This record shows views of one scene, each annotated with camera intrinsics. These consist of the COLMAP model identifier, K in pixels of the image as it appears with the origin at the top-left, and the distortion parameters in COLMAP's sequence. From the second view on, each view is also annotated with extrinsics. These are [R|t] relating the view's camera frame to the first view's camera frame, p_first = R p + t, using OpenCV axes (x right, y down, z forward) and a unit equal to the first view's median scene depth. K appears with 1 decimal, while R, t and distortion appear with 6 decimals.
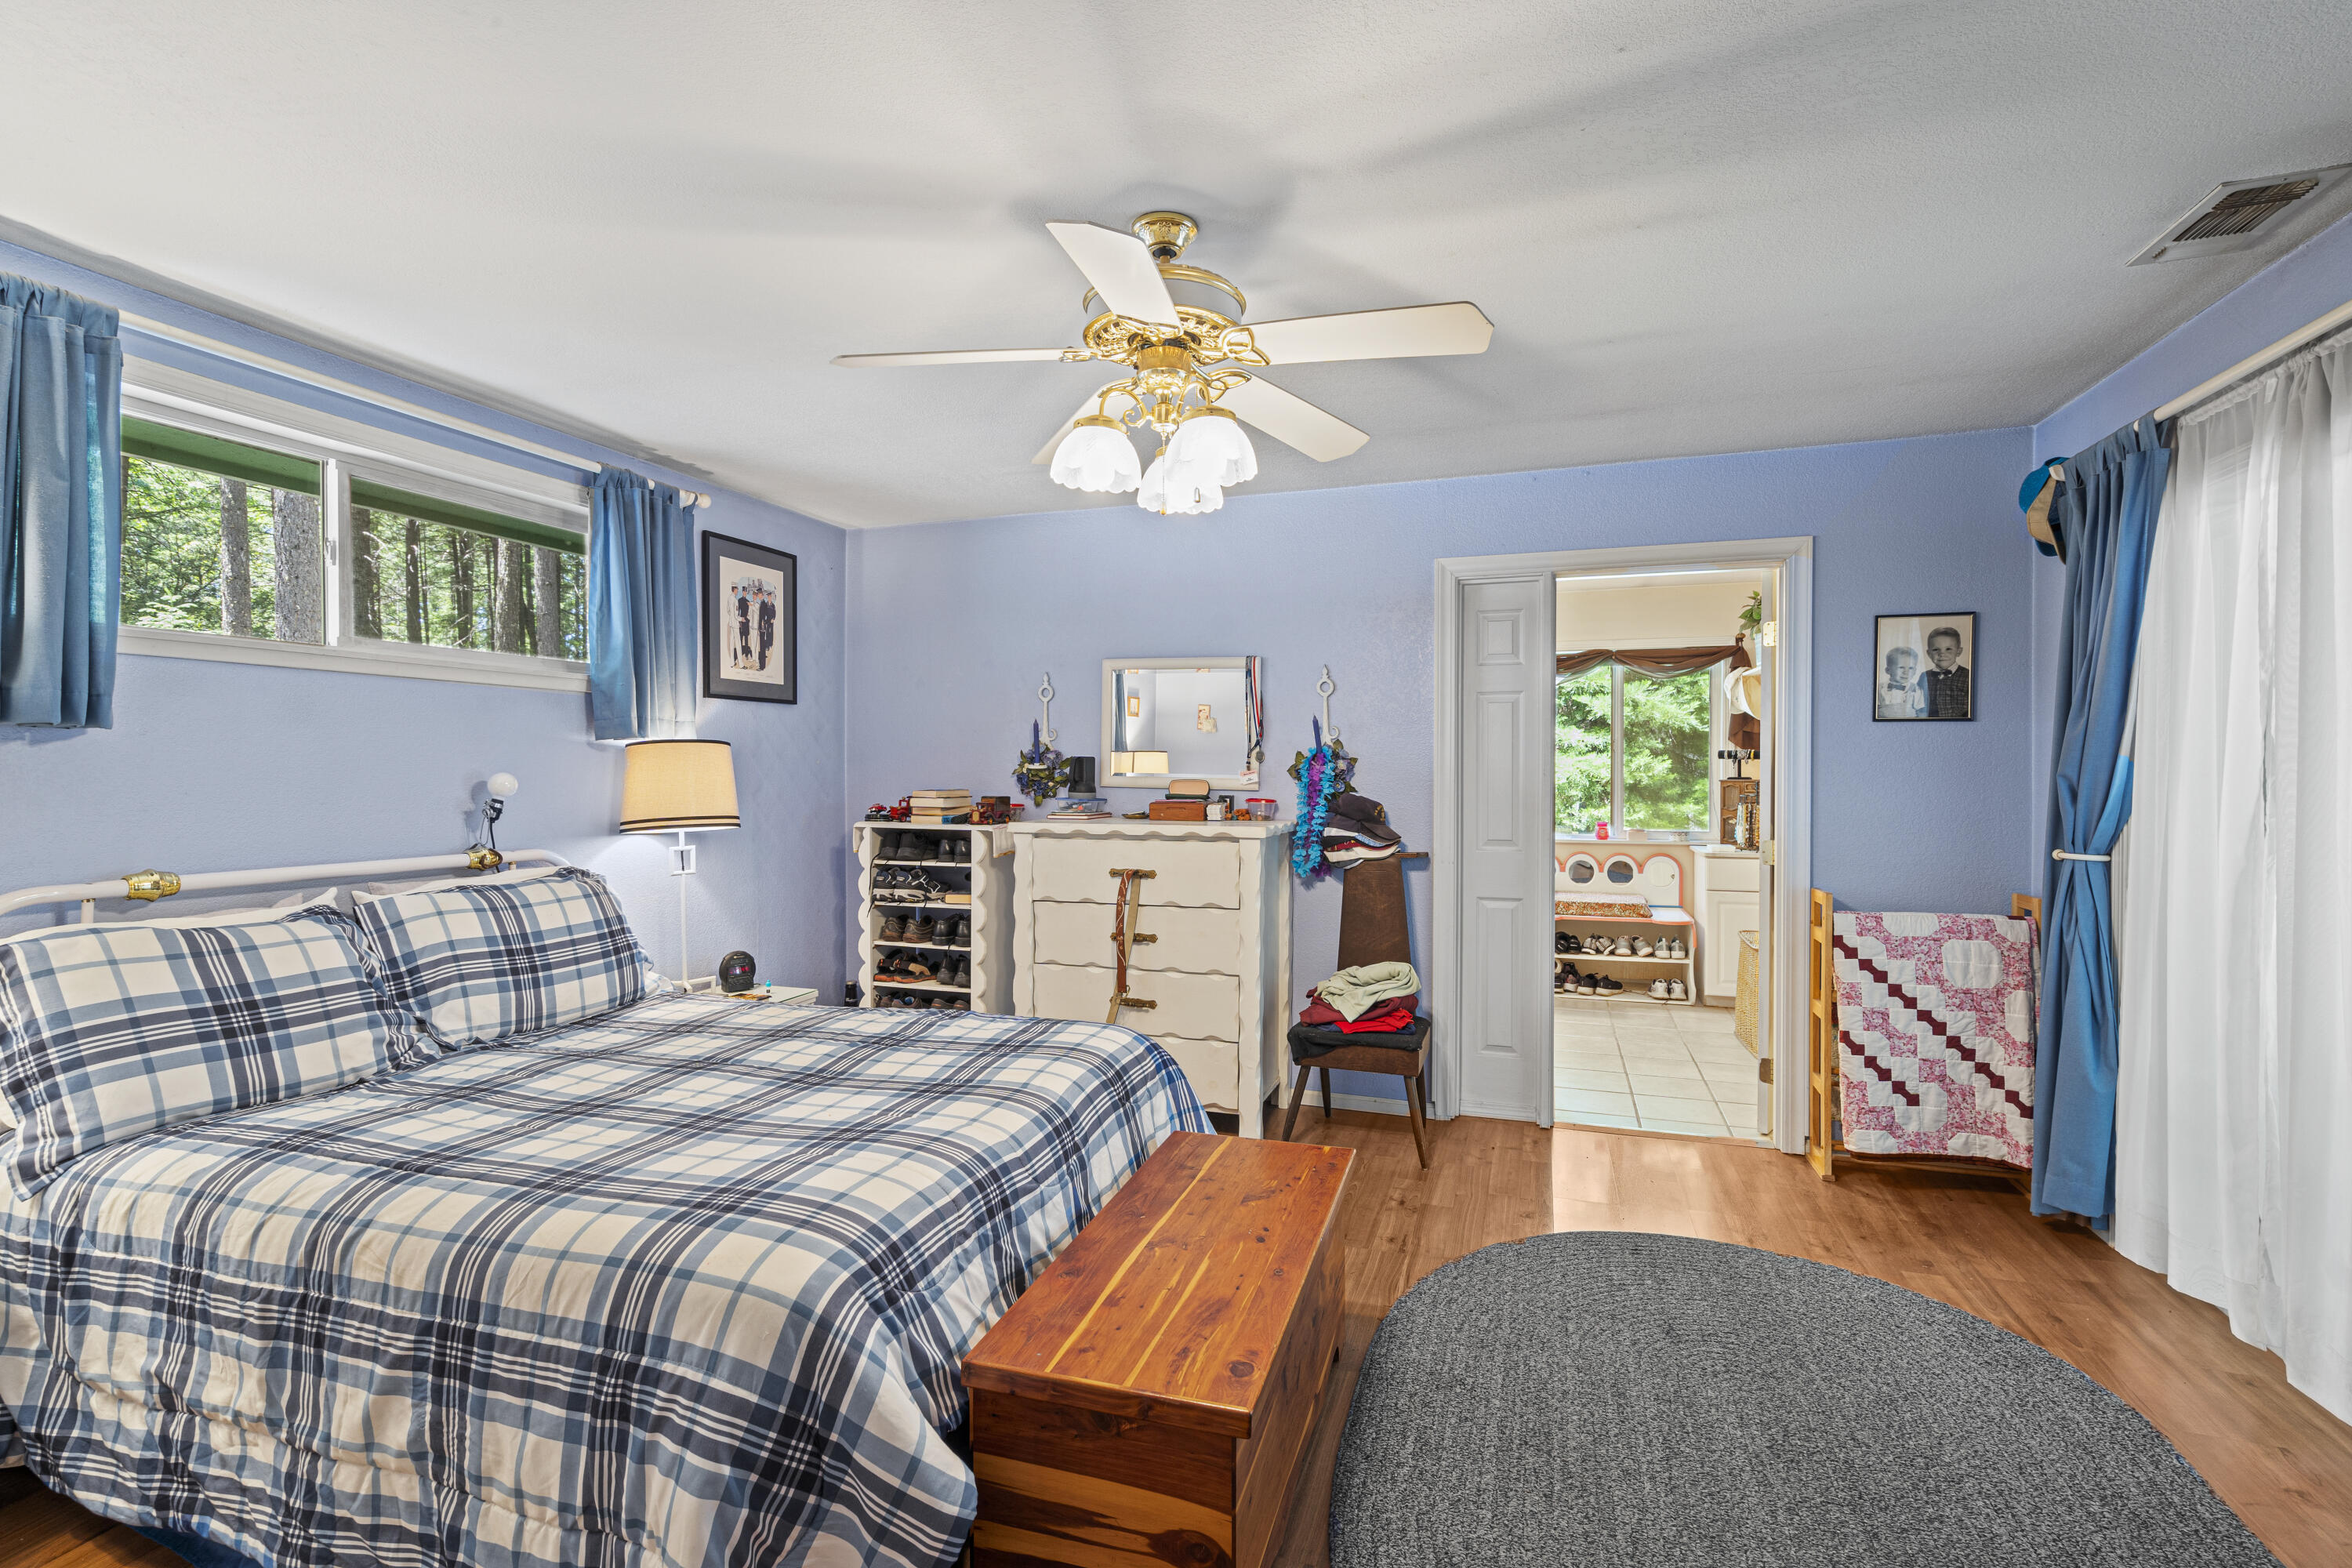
lens RADIAL K [[1075.4, 0, 1176.7], [0, 1075.4, 787.2], [0, 0, 1]] dist [-0.002636, 0.000602]
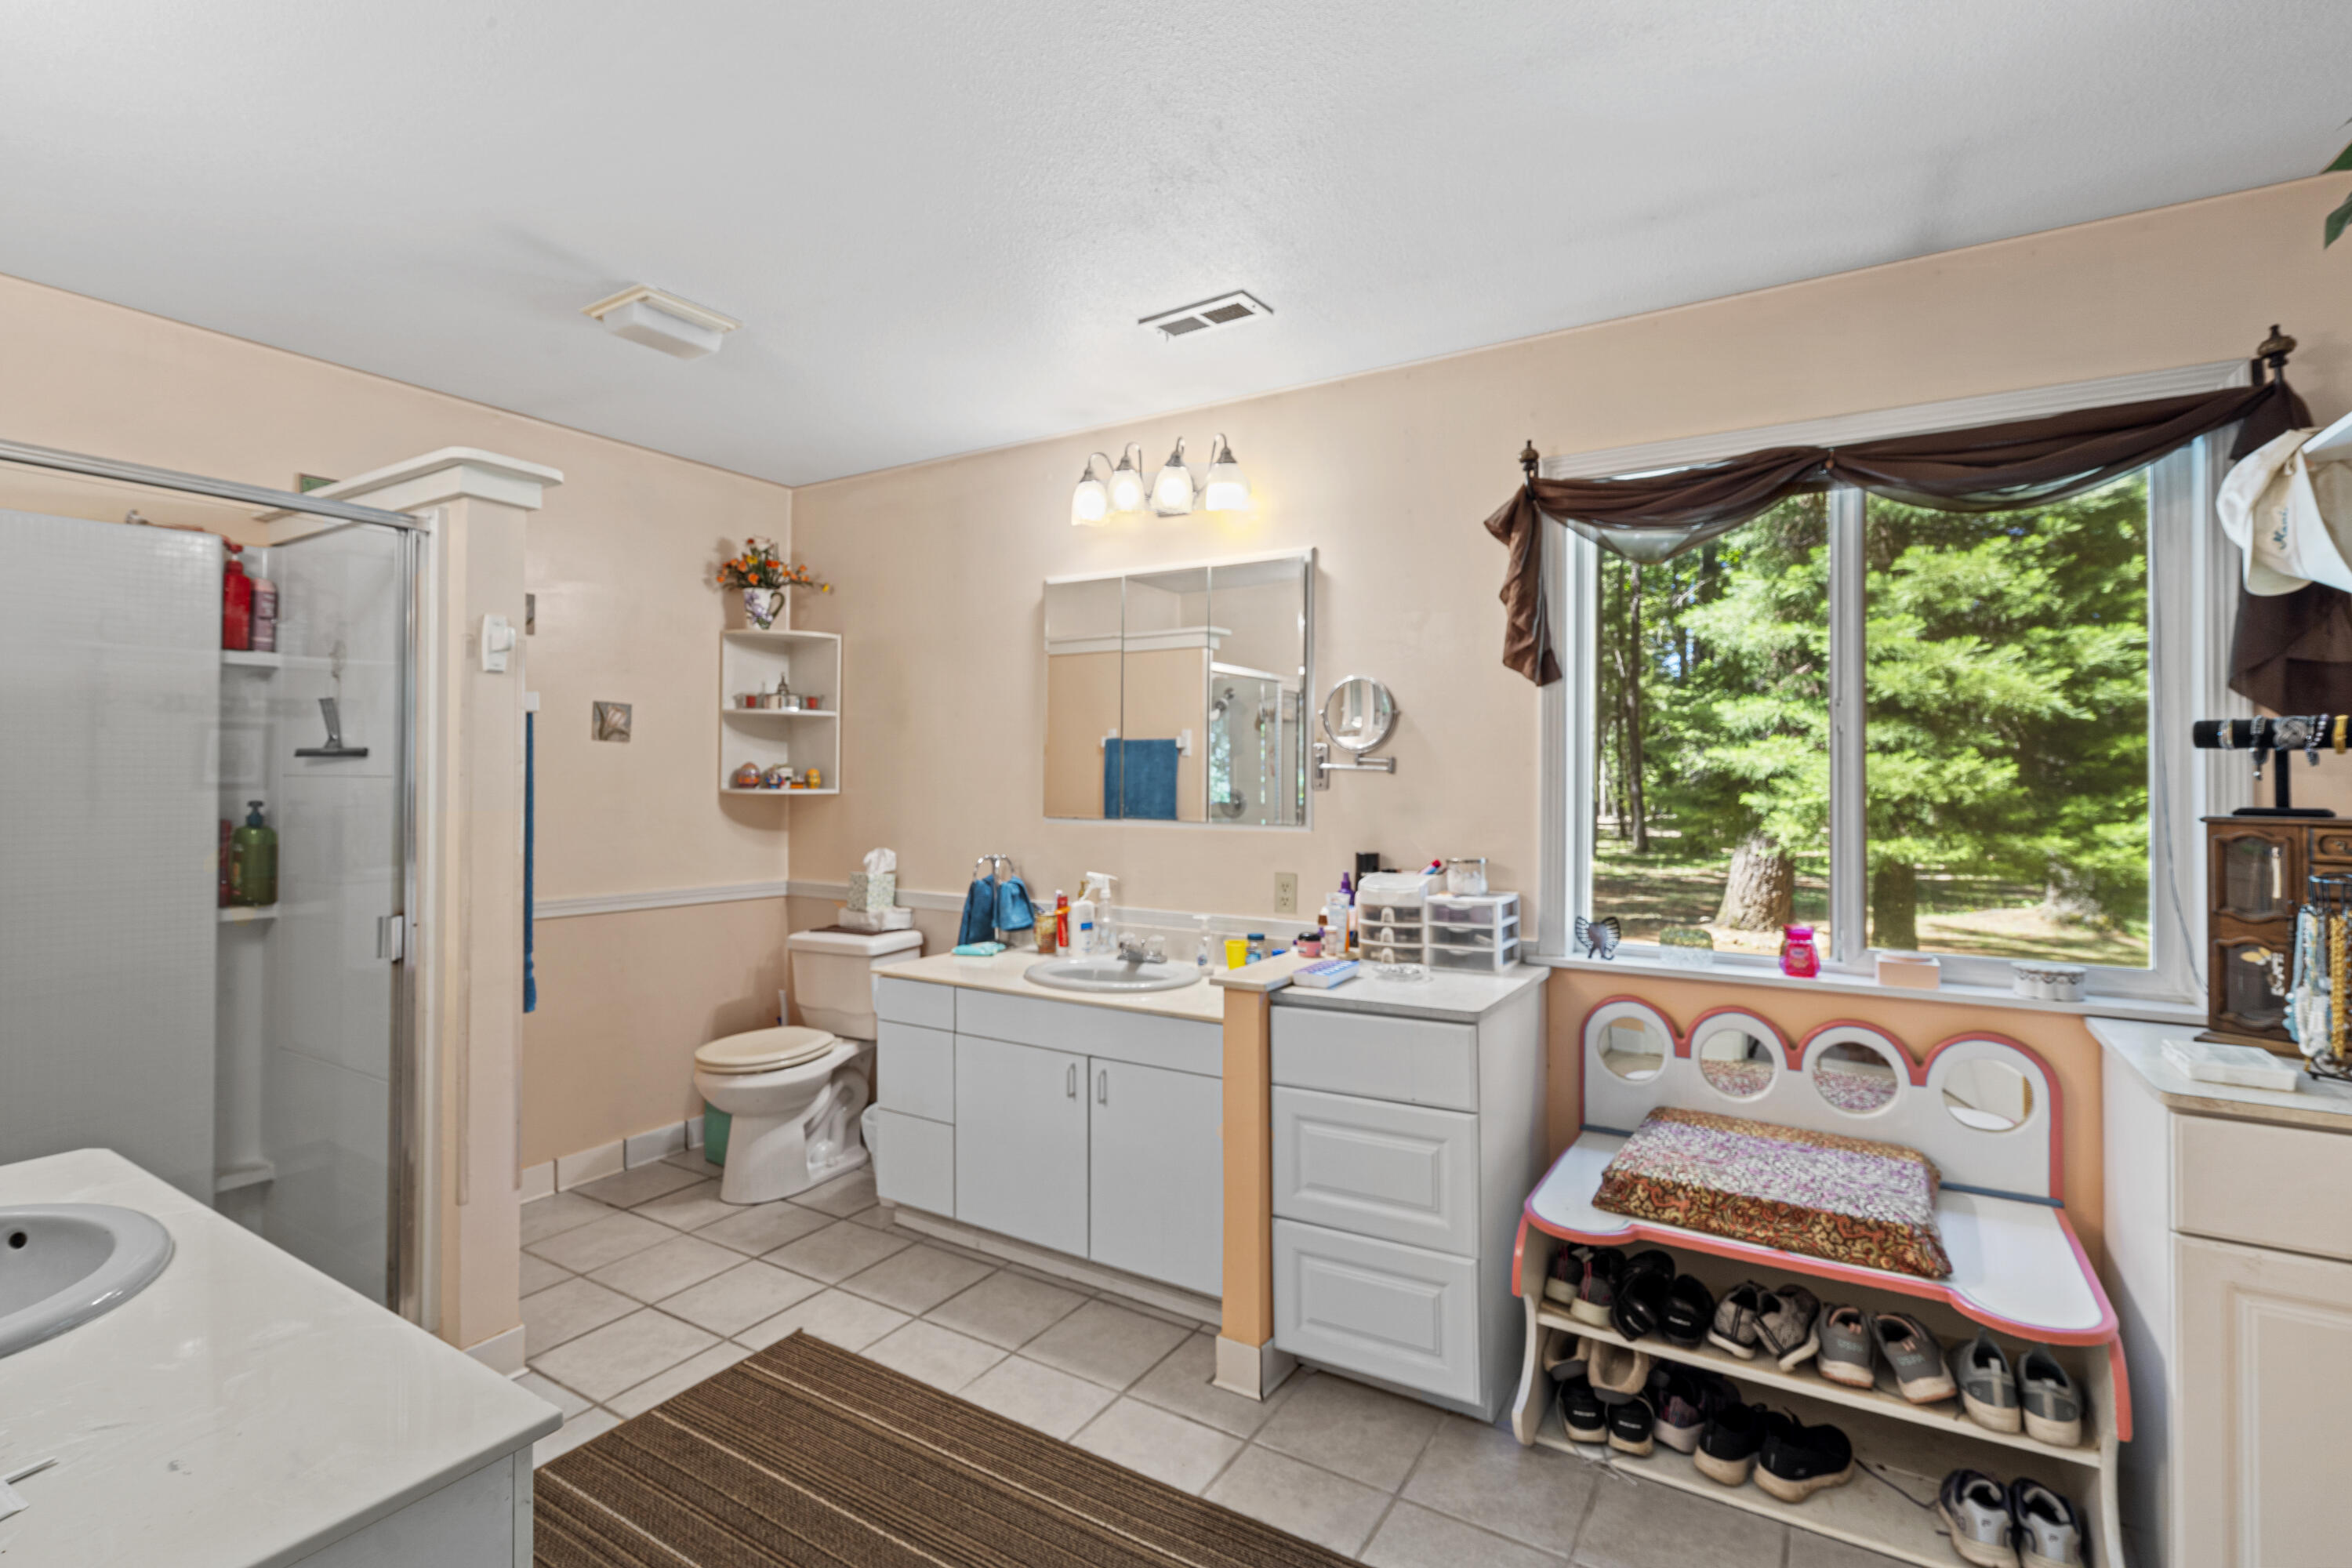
lens RADIAL K [[1075.4, 0, 1176.1], [0, 1075.4, 767.3], [0, 0, 1]] dist [-0.002636, 0.000602]
pose [[0.972803, 0.002457, -0.231623, 0.143552], [-0.008315, 0.999670, -0.024316, -0.005452], [0.231487, 0.025581, 0.972502, 0.312223]]
